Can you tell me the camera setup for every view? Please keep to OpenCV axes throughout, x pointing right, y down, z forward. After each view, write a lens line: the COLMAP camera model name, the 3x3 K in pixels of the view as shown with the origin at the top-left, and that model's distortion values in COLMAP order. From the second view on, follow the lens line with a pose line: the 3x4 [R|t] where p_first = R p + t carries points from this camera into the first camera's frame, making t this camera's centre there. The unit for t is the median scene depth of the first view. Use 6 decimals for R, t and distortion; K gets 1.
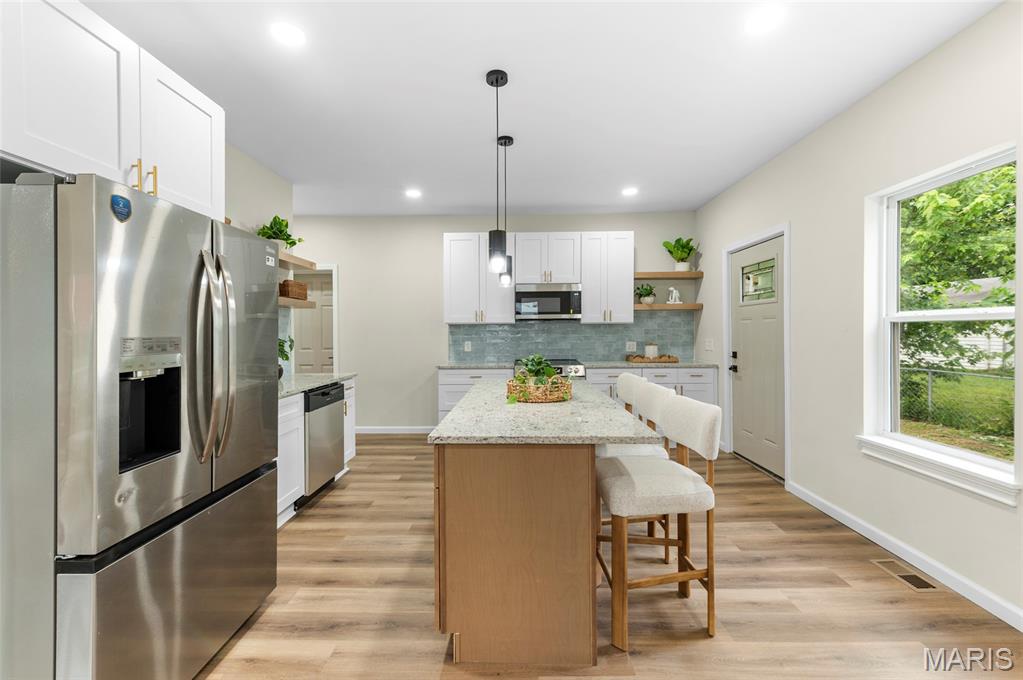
lens RADIAL K [[415.5, 0, 507.5], [0, 415.5, 331.4], [0, 0, 1]] dist [0.000541, 0.000007]
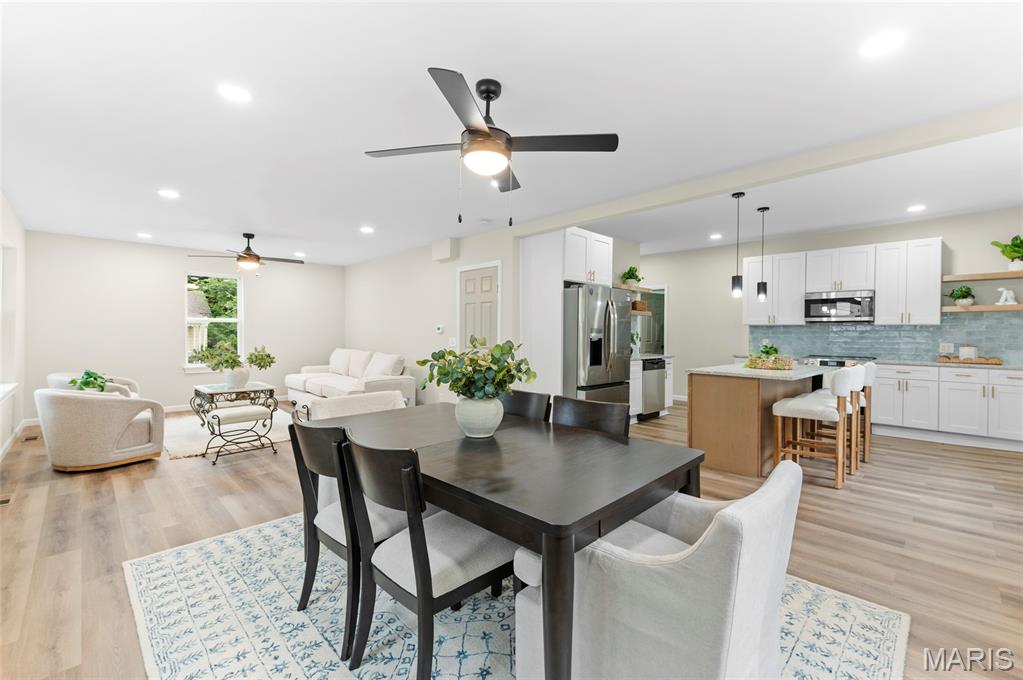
lens RADIAL K [[433.8, 0, 511.7], [0, 433.8, 335.7], [0, 0, 1]] dist [0.009820, 0.000052]
pose [[0.716808, 0.017667, -0.697046, 0.343599], [-0.015115, 0.999838, 0.009797, 0.015382], [0.697106, 0.003513, 0.716959, -0.625070]]
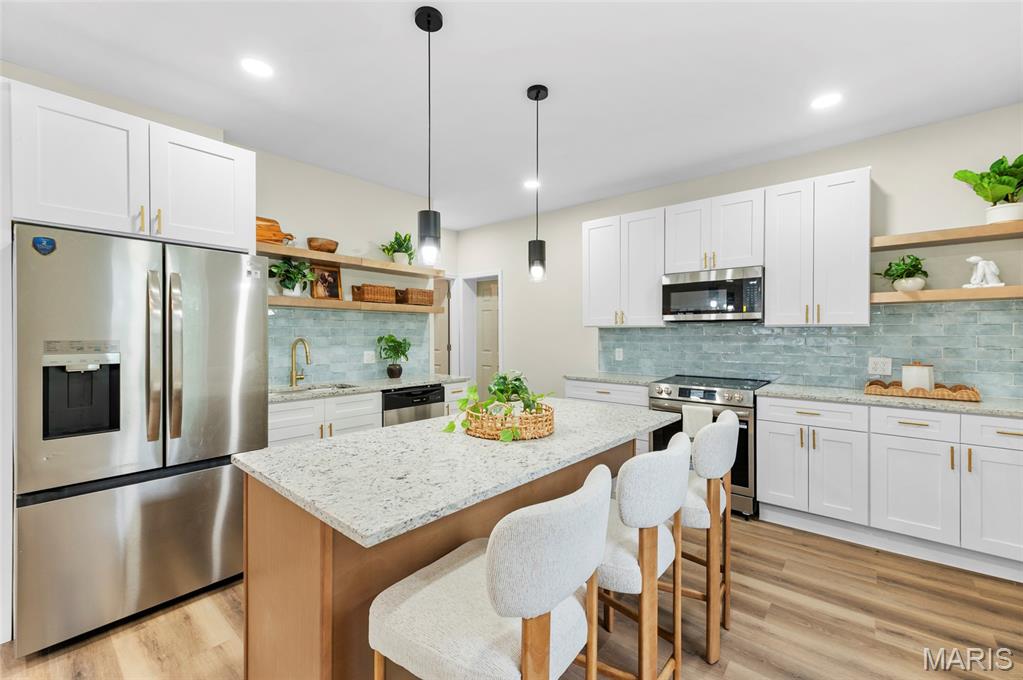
lens RADIAL K [[424.3, 0, 511.5], [0, 424.3, 334.7], [0, 0, 1]] dist [0.009626, -0.000147]
pose [[0.773622, 0.008881, -0.633585, 0.338827], [-0.007743, 0.999960, 0.004562, -0.006878], [0.633600, 0.001376, 0.773660, 0.257423]]
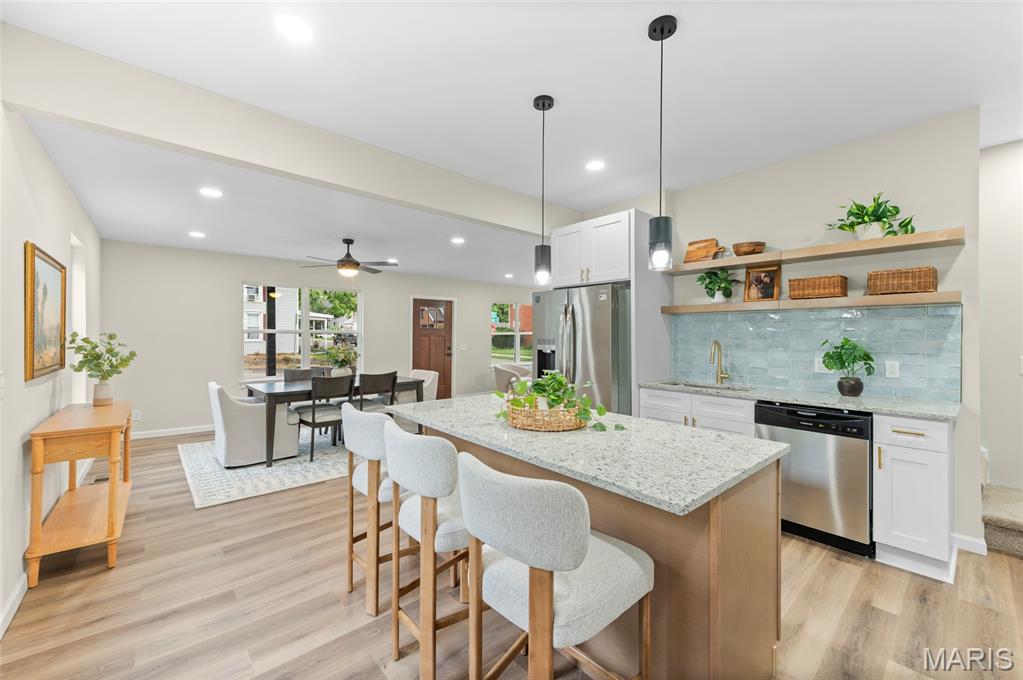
lens RADIAL K [[404.8, 0, 512.2], [0, 404.8, 334.8], [0, 0, 1]] dist [0.012722, 0.000063]
pose [[-0.734151, 0.003869, -0.678975, 0.409225], [0.000646, 0.999987, 0.005000, -0.009563], [0.678986, 0.003232, -0.734144, 0.942174]]
